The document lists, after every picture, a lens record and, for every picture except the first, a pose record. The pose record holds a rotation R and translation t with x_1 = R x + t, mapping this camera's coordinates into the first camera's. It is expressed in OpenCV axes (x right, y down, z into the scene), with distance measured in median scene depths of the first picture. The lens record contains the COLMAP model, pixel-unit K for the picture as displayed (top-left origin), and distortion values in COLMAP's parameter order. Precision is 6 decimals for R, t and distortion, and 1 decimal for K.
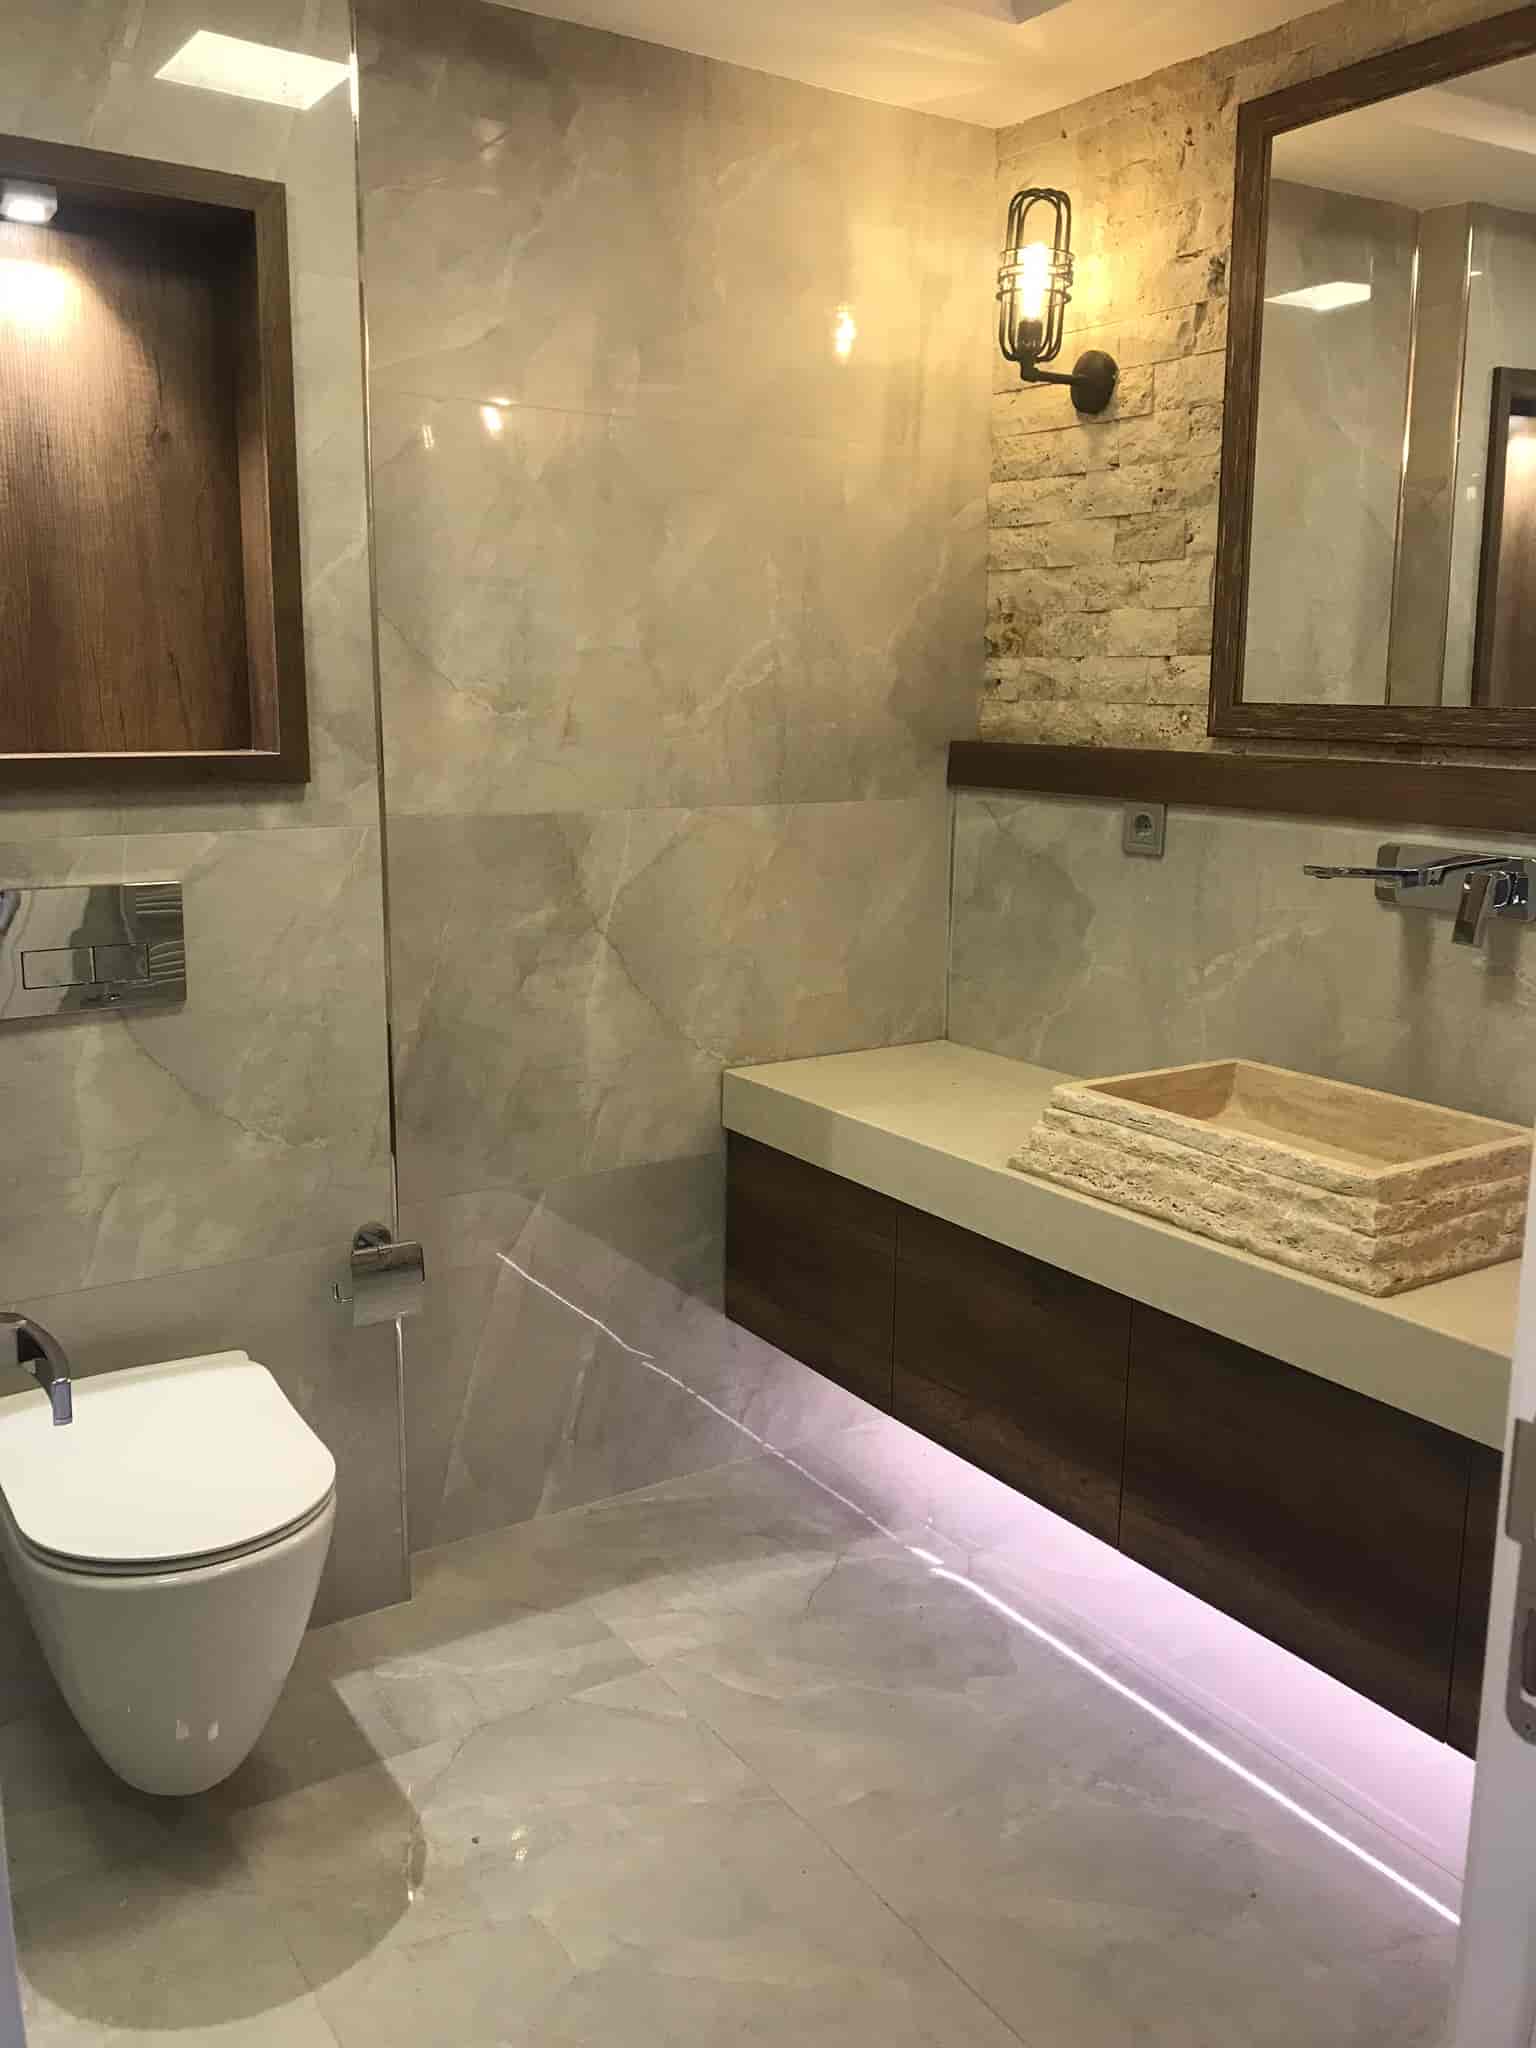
lens RADIAL K [[1682.1, 0, 768.0], [0, 1682.1, 1024.0], [0, 0, 1]] dist [0.028580, -0.009357]
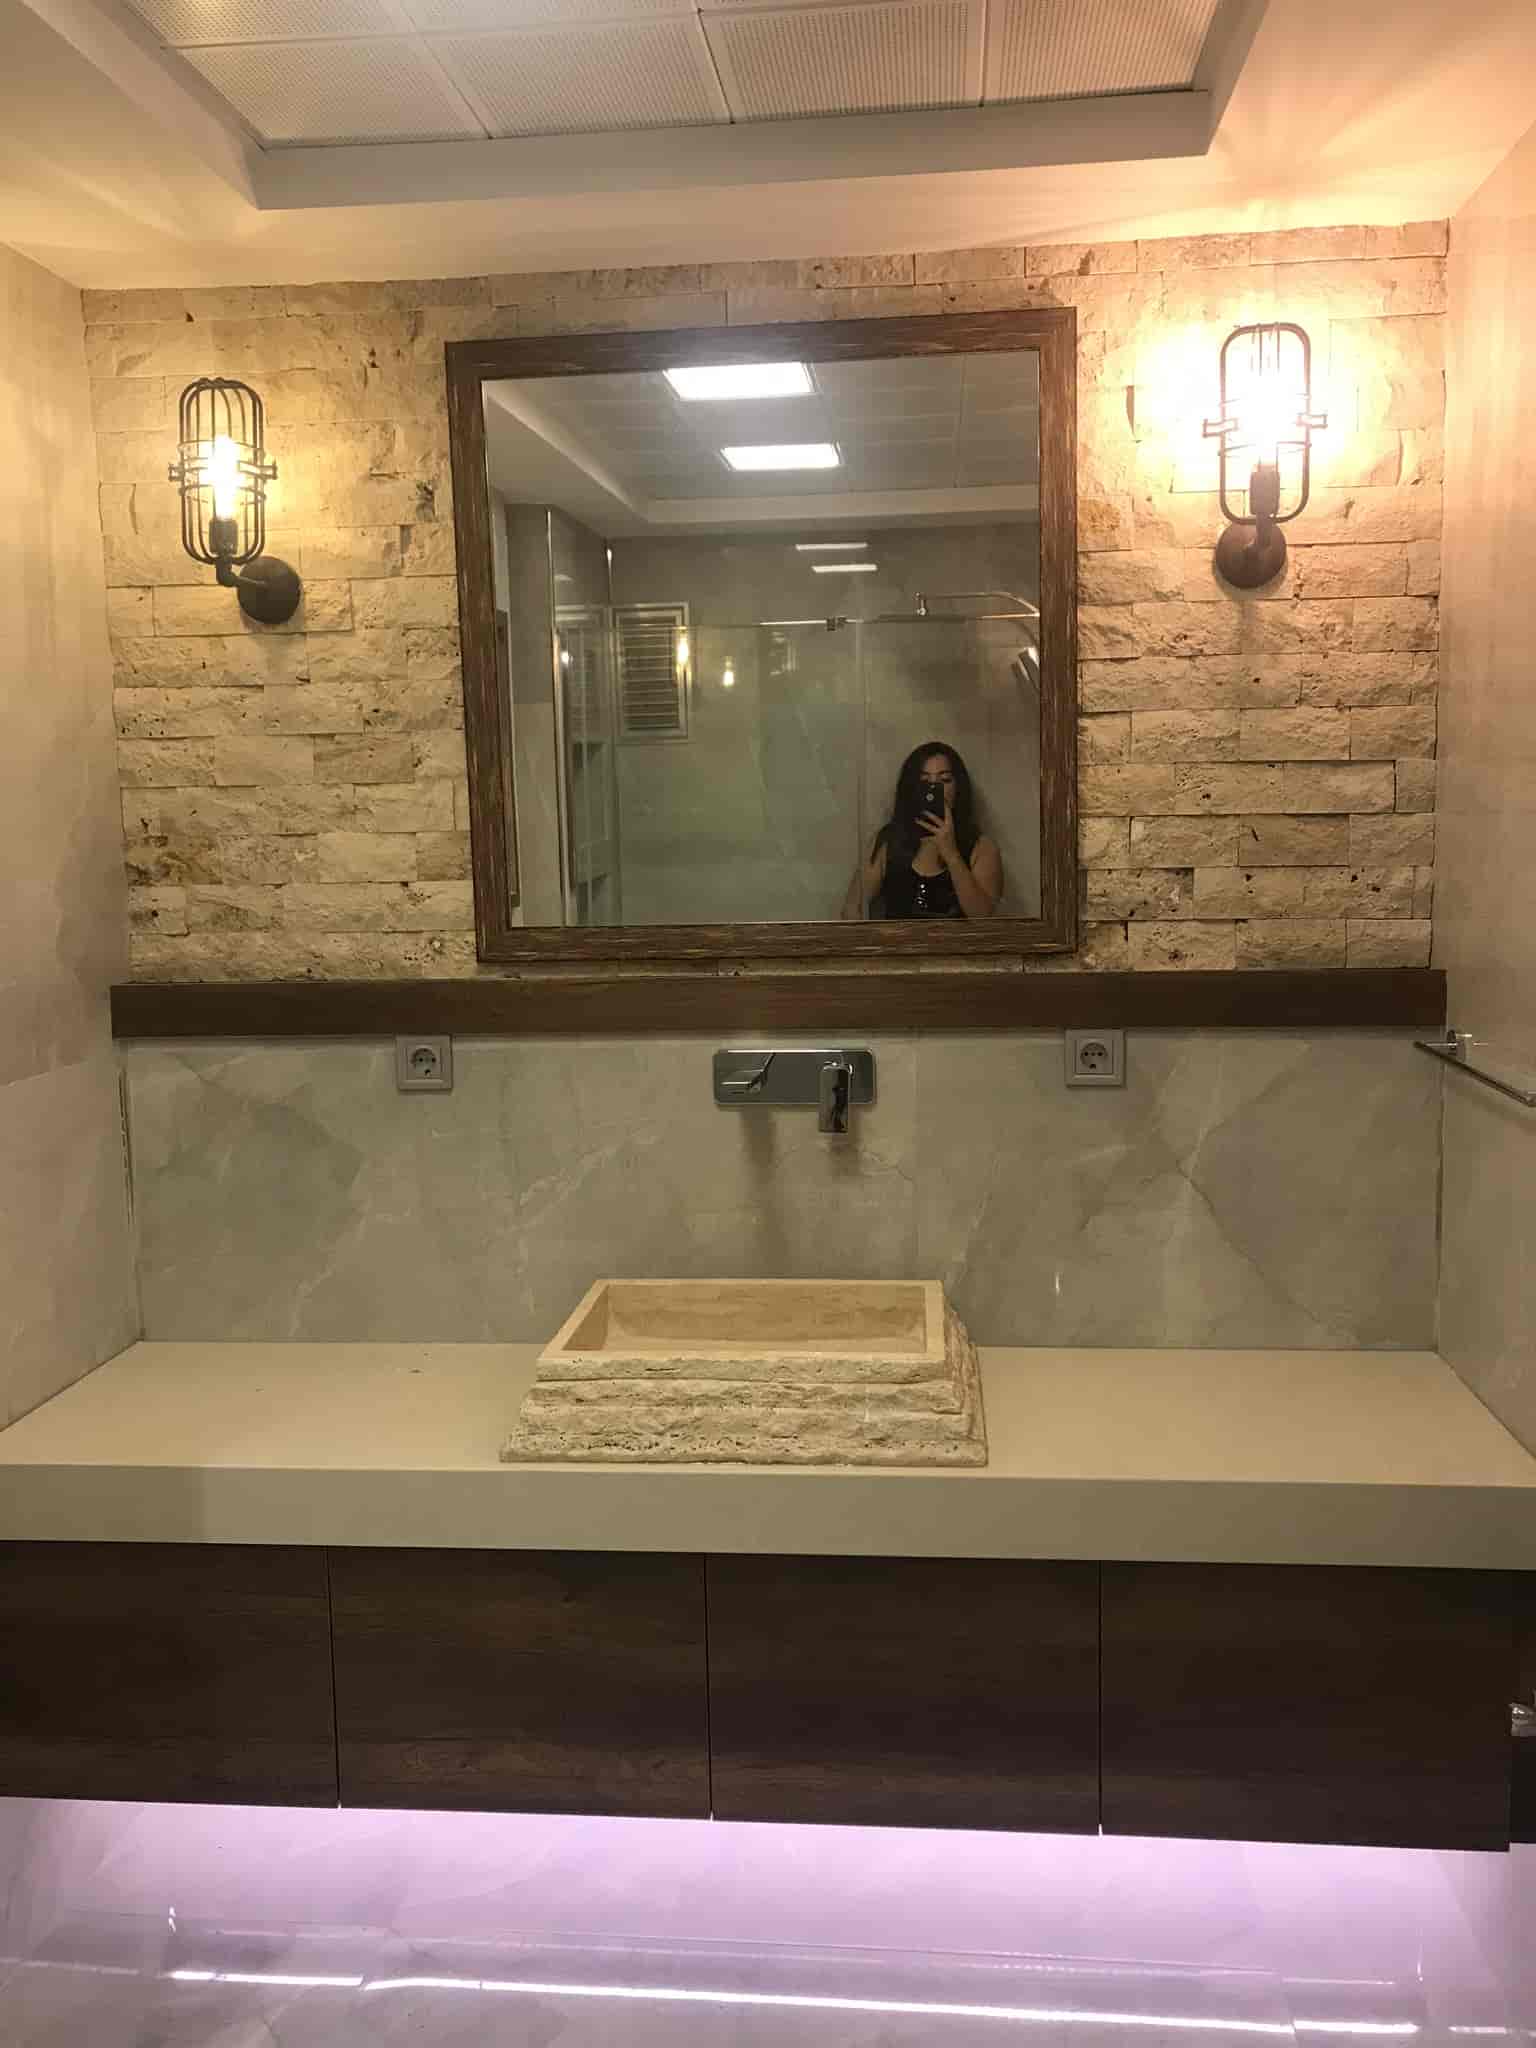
lens RADIAL K [[1682.1, 0, 768.0], [0, 1682.1, 1024.0], [0, 0, 1]] dist [0.028580, -0.009357]
pose [[0.630047, -0.119902, 0.767245, -0.377115], [0.183786, 0.982963, 0.002692, -0.105646], [-0.754496, 0.139313, 0.641349, 0.251714]]
